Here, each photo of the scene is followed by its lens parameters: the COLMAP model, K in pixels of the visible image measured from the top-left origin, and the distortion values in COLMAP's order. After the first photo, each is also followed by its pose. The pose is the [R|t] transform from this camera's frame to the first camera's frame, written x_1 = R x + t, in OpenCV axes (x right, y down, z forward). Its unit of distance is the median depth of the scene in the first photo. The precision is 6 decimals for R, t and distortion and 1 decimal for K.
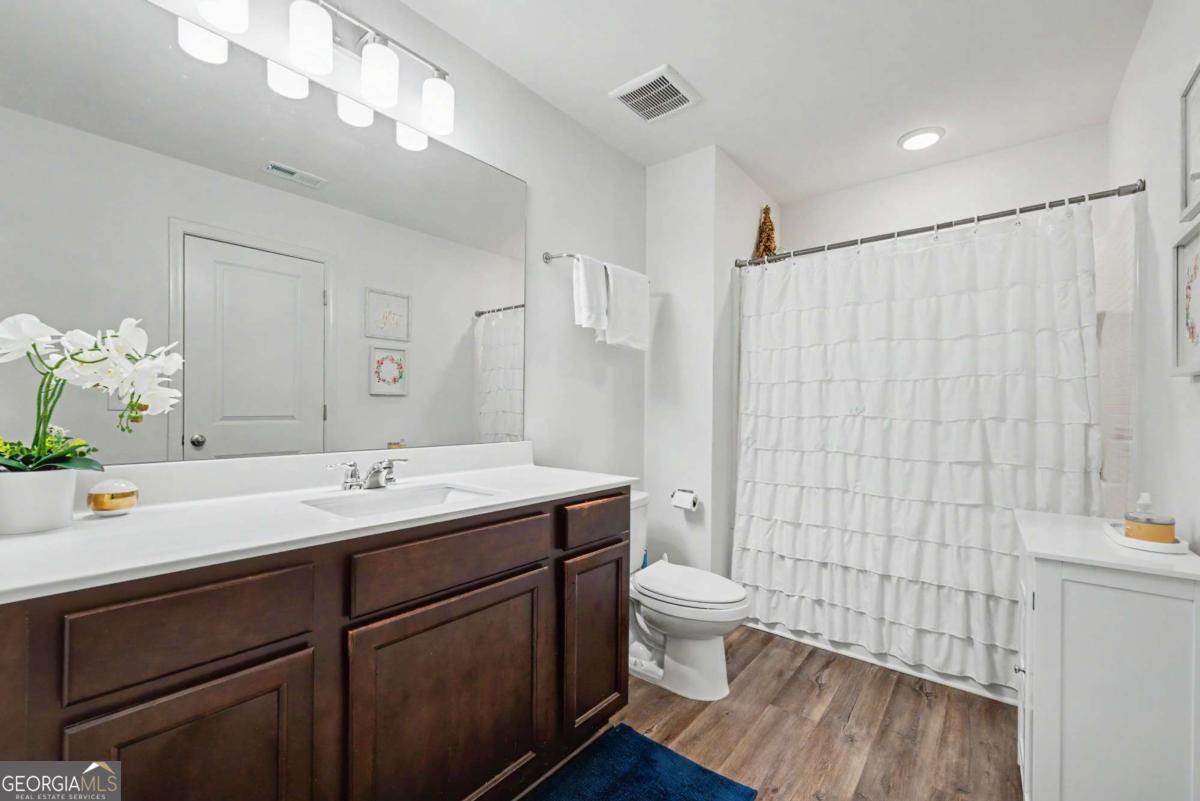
lens RADIAL K [[492.8, 0, 596.0], [0, 492.8, 402.1], [0, 0, 1]] dist [0.022169, 0.000497]
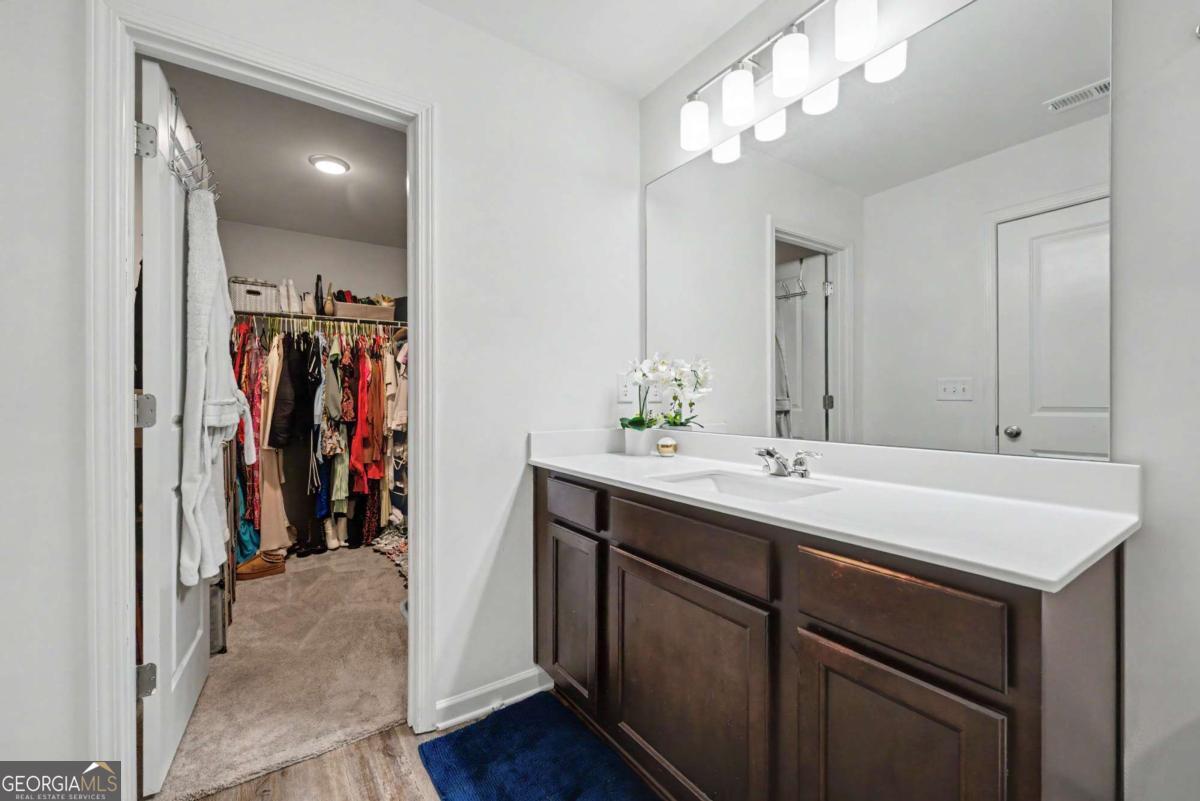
lens RADIAL K [[492.8, 0, 604.0], [0, 492.8, 400.1], [0, 0, 1]] dist [0.022169, 0.000497]
pose [[-0.270753, -0.002628, -0.962645, 0.615352], [0.019328, 0.999780, -0.008166, 0.015270], [0.962455, -0.020817, -0.270642, 0.881036]]
